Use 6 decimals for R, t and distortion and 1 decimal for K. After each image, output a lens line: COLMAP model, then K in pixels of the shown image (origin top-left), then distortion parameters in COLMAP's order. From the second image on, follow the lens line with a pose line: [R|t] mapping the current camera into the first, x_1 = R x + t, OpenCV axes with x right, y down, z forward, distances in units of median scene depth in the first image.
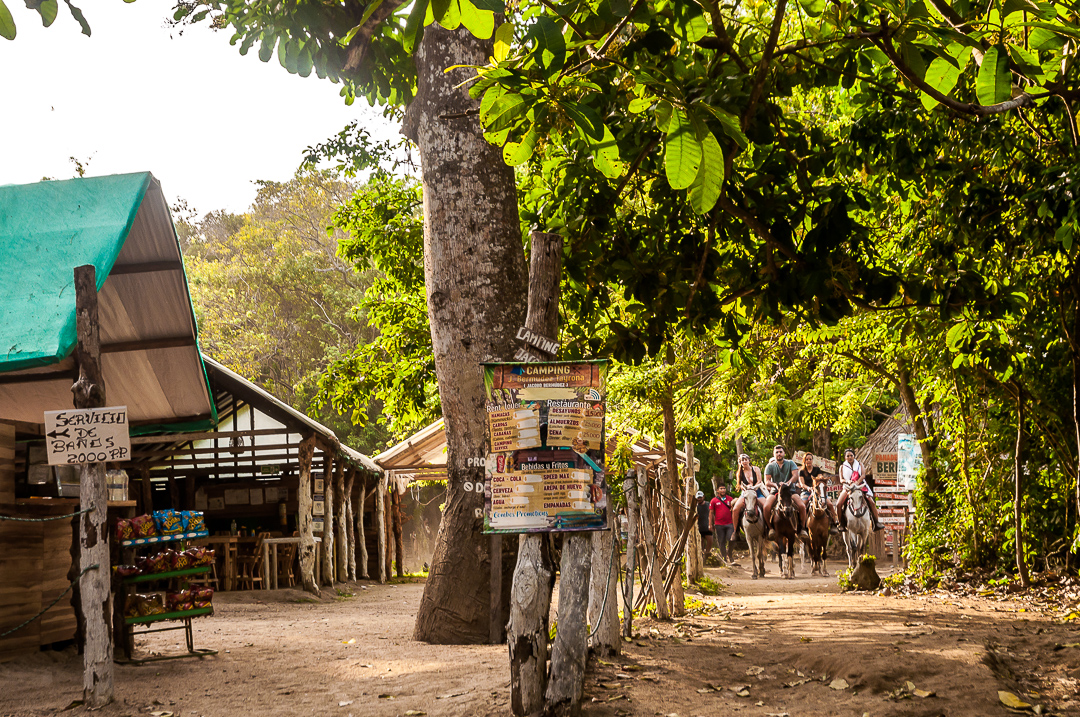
lens RADIAL K [[1862.3, 0, 539.5], [0, 1862.3, 357.2], [0, 0, 1]] dist [0.034821, 0.000000]
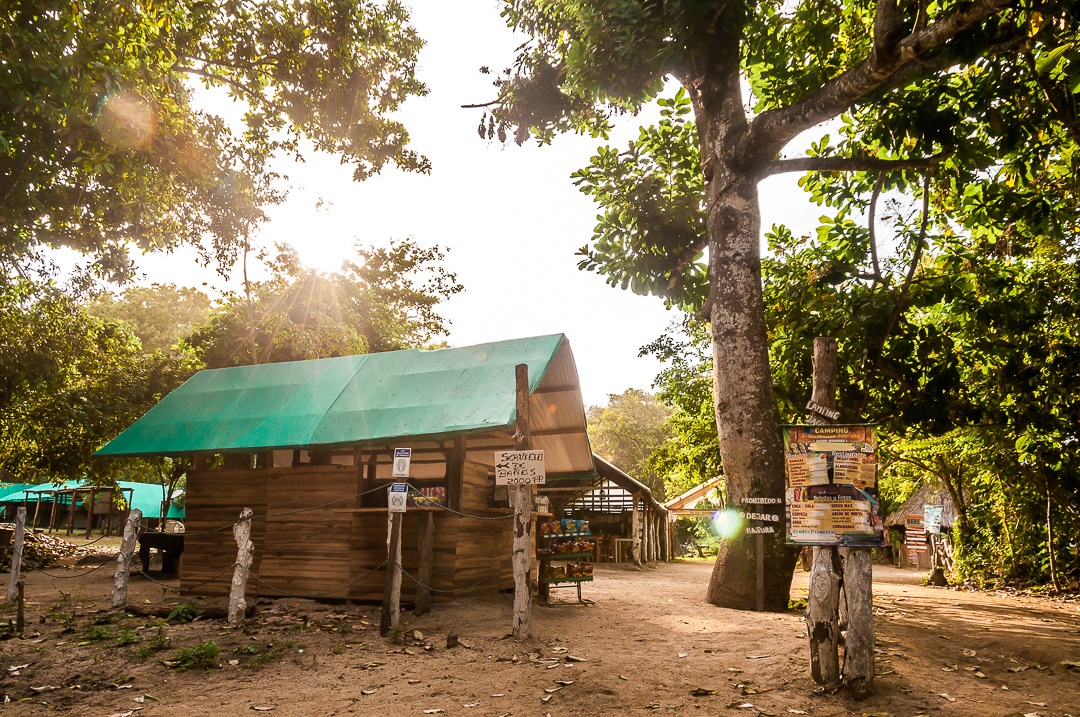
lens RADIAL K [[738.7, 0, 502.4], [0, 738.7, 390.7], [0, 0, 1]] dist [-0.013958, 0.003671]
pose [[0.956849, 0.002707, -0.290574, -0.051454], [-0.031936, 0.994879, -0.095895, 0.027560], [0.288827, 0.101037, 0.952035, 0.276736]]
